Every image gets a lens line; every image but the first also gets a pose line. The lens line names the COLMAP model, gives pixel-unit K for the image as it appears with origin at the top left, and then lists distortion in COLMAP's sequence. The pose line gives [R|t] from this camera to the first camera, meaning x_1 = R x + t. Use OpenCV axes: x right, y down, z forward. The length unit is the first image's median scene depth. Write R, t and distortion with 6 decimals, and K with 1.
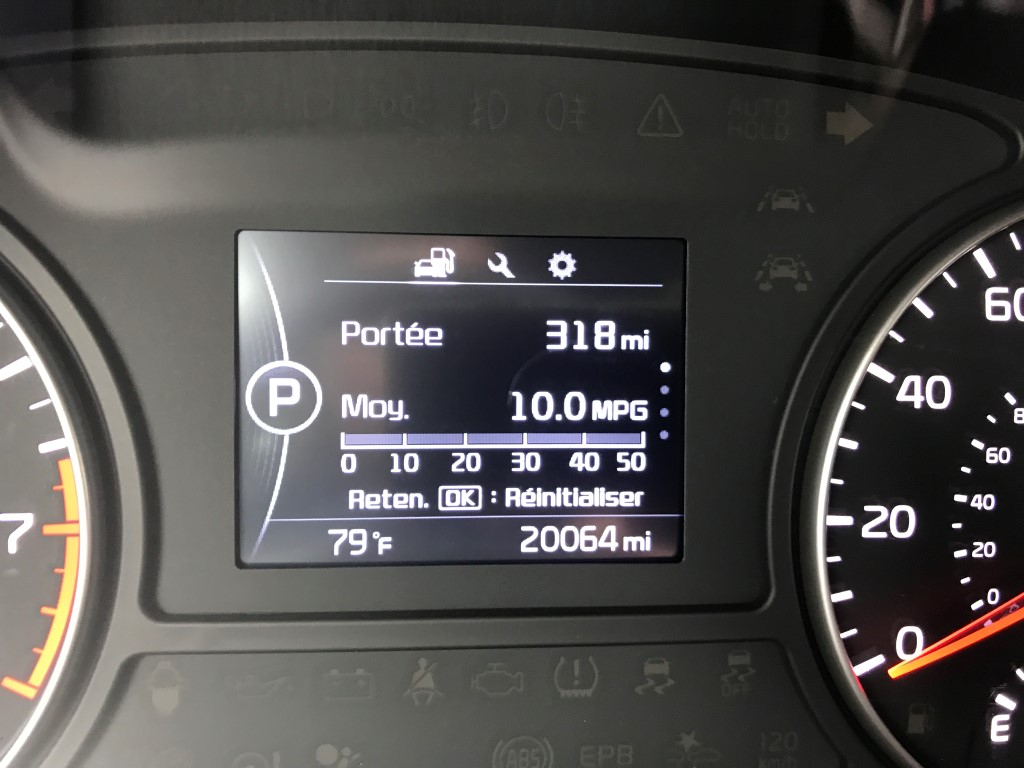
lens RADIAL K [[837.9, 0, 512.0], [0, 837.9, 384.0], [0, 0, 1]] dist [-0.006059, 0.007020]
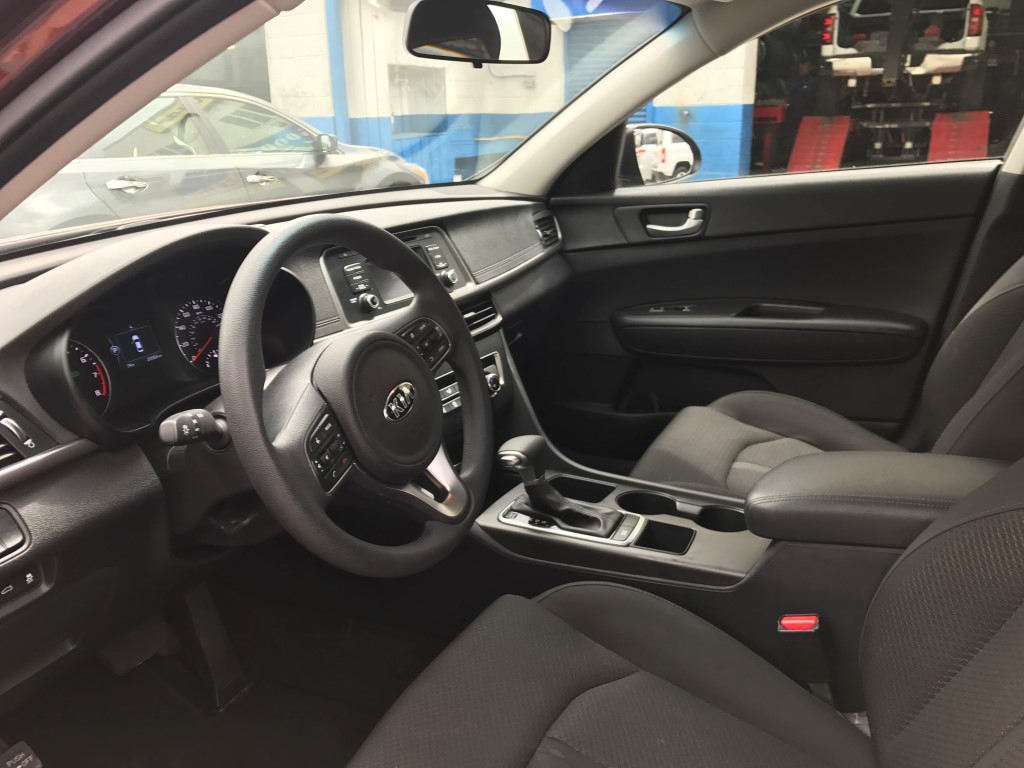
lens RADIAL K [[837.9, 0, 512.0], [0, 837.9, 384.0], [0, 0, 1]] dist [-0.006059, 0.007020]
pose [[0.605587, -0.094095, 0.790196, -4.436802], [-0.064313, 0.983949, 0.166456, -0.953218], [-0.793176, -0.151624, 0.589816, -6.976706]]
